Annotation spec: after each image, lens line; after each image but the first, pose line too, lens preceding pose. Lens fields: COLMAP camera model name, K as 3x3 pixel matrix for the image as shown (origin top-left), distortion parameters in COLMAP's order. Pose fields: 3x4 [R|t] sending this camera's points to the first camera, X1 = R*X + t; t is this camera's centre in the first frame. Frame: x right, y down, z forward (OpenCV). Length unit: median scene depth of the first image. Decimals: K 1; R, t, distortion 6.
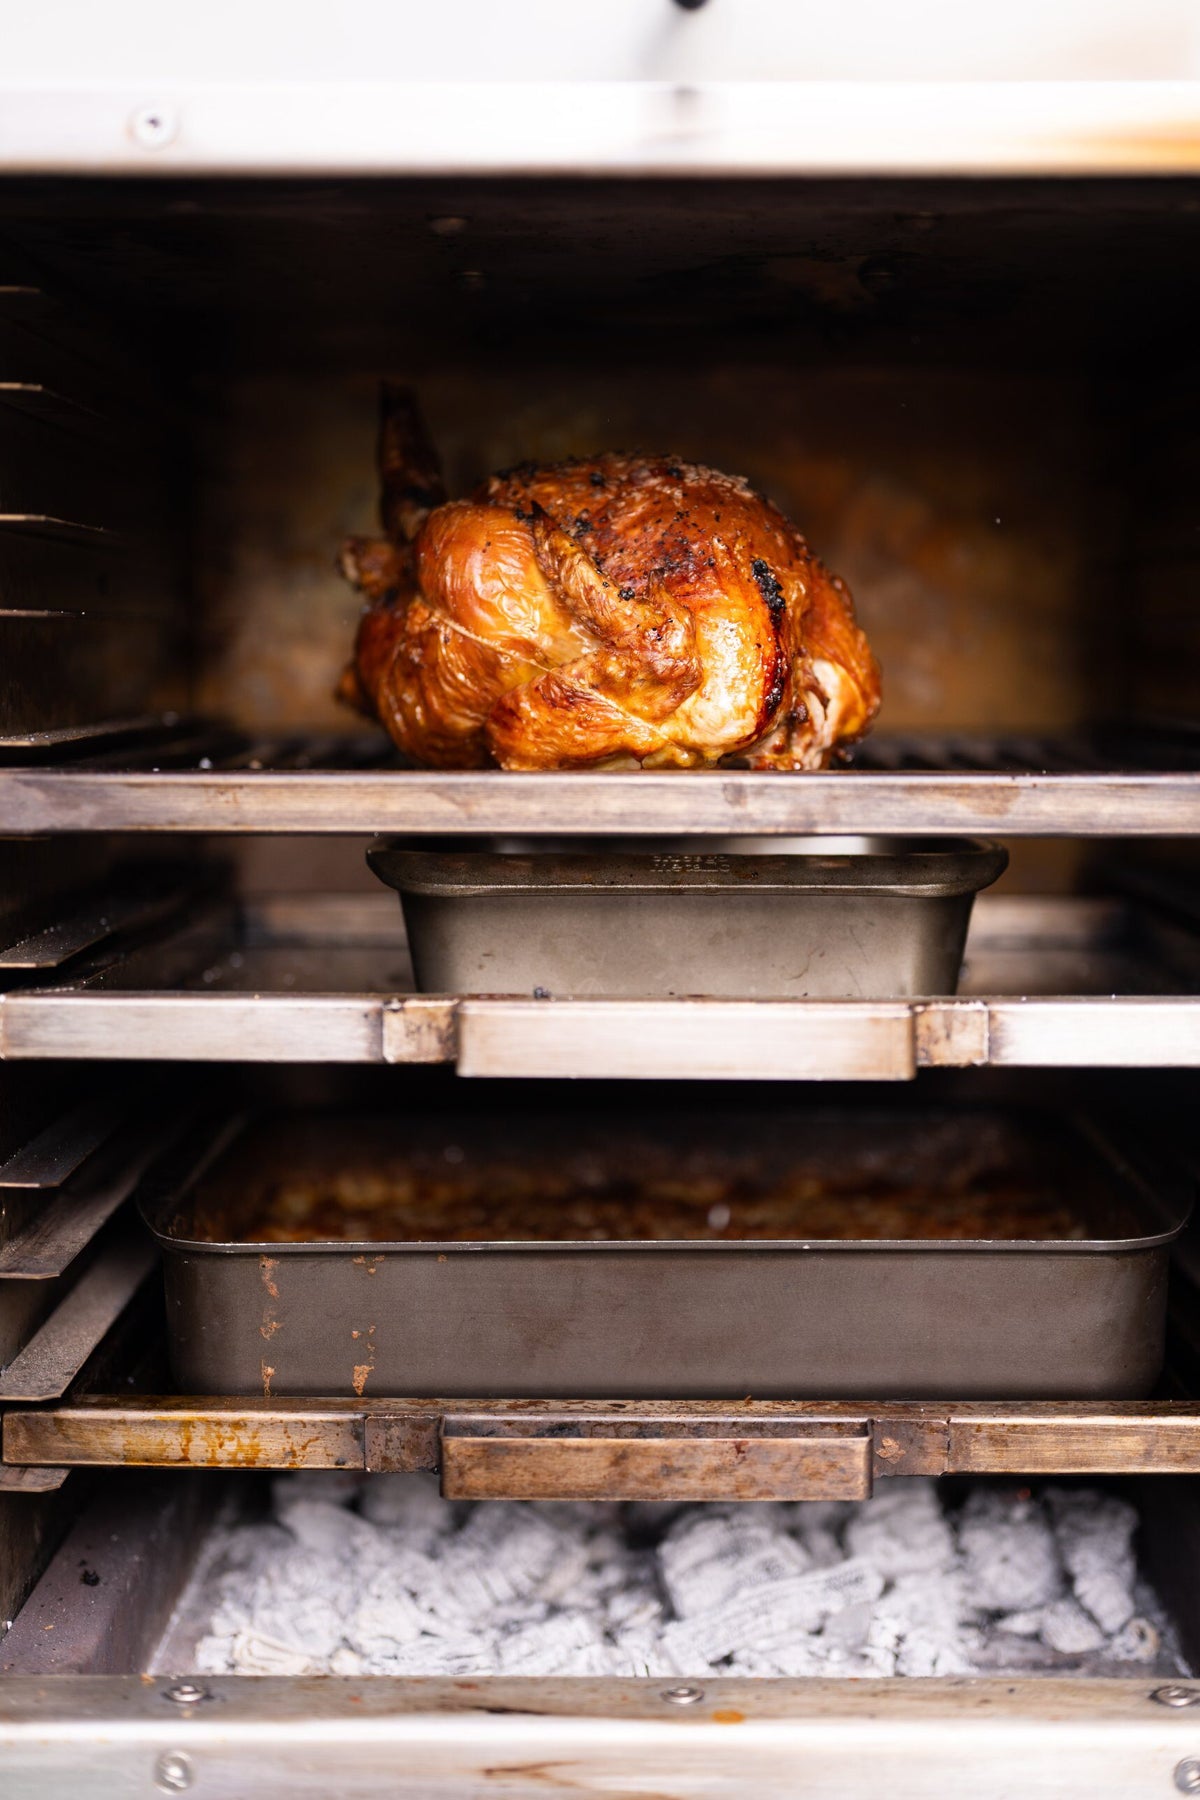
lens RADIAL K [[2551.1, 0, 597.6], [0, 2551.1, 895.0], [0, 0, 1]] dist [0.008369, 0.000000]
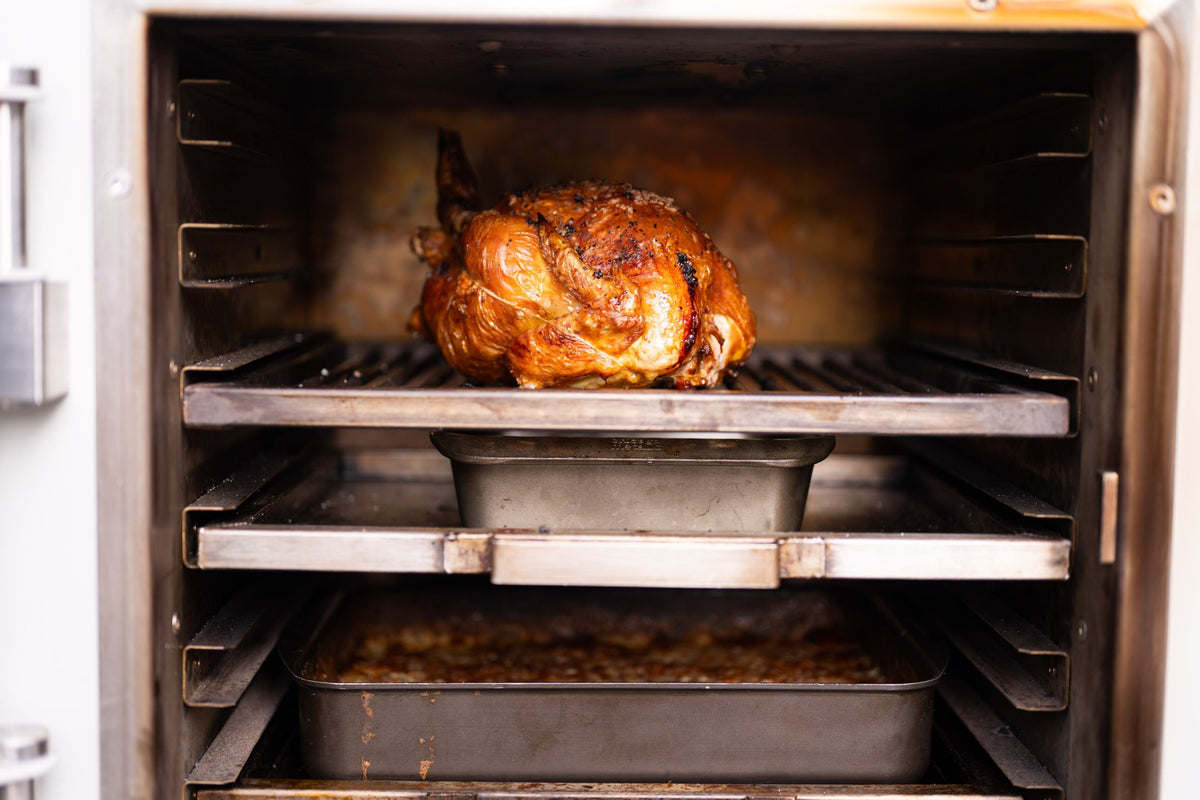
lens RADIAL K [[1700.7, 0, 595.3], [0, 1700.7, 403.8], [0, 0, 1]] dist [0.008369, 0.000000]
pose [[0.999488, 0.009263, 0.030615, -0.021708], [-0.009242, 0.999957, -0.000821, -0.036479], [-0.030621, 0.000537, 0.999531, -0.054850]]
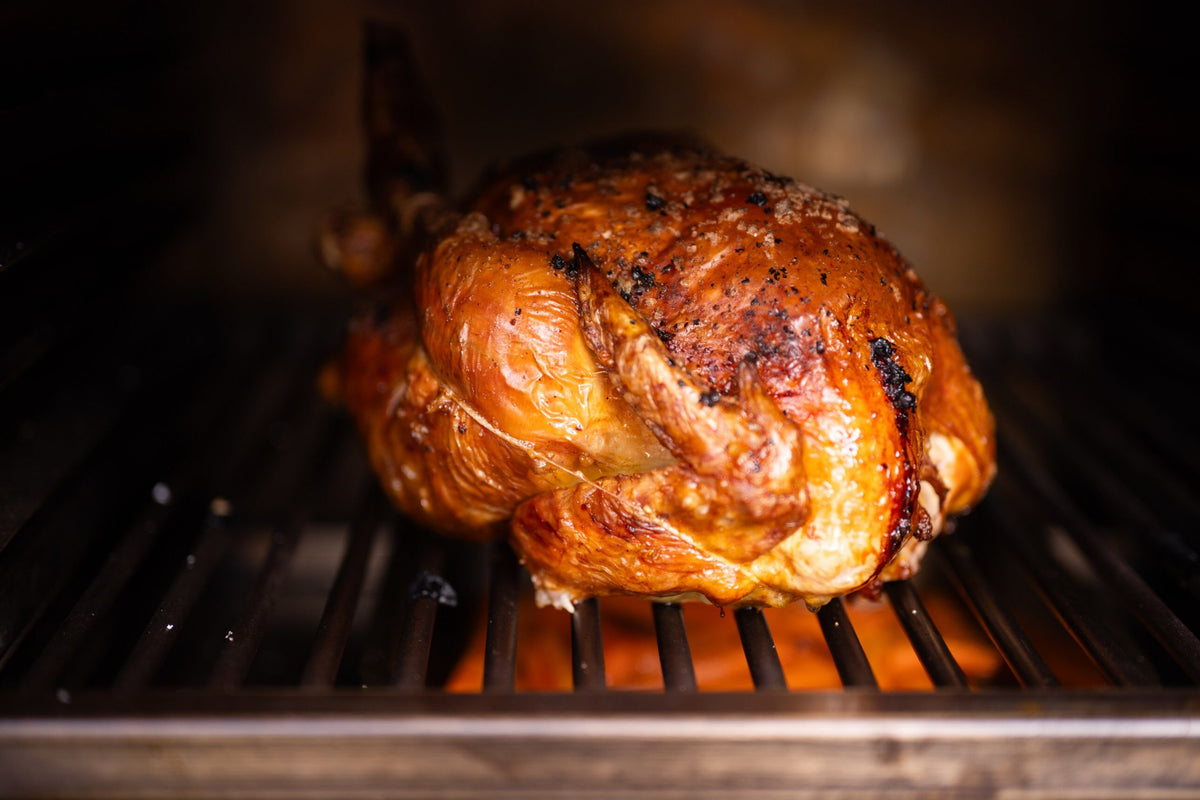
lens RADIAL K [[1700.7, 0, 600.2], [0, 1700.7, 396.4], [0, 0, 1]] dist [0.008369, 0.000000]
pose [[0.998120, -0.004099, 0.061159, -0.050047], [-0.005811, 0.986941, 0.160979, -0.195682], [-0.061020, -0.161032, 0.985061, 0.510623]]
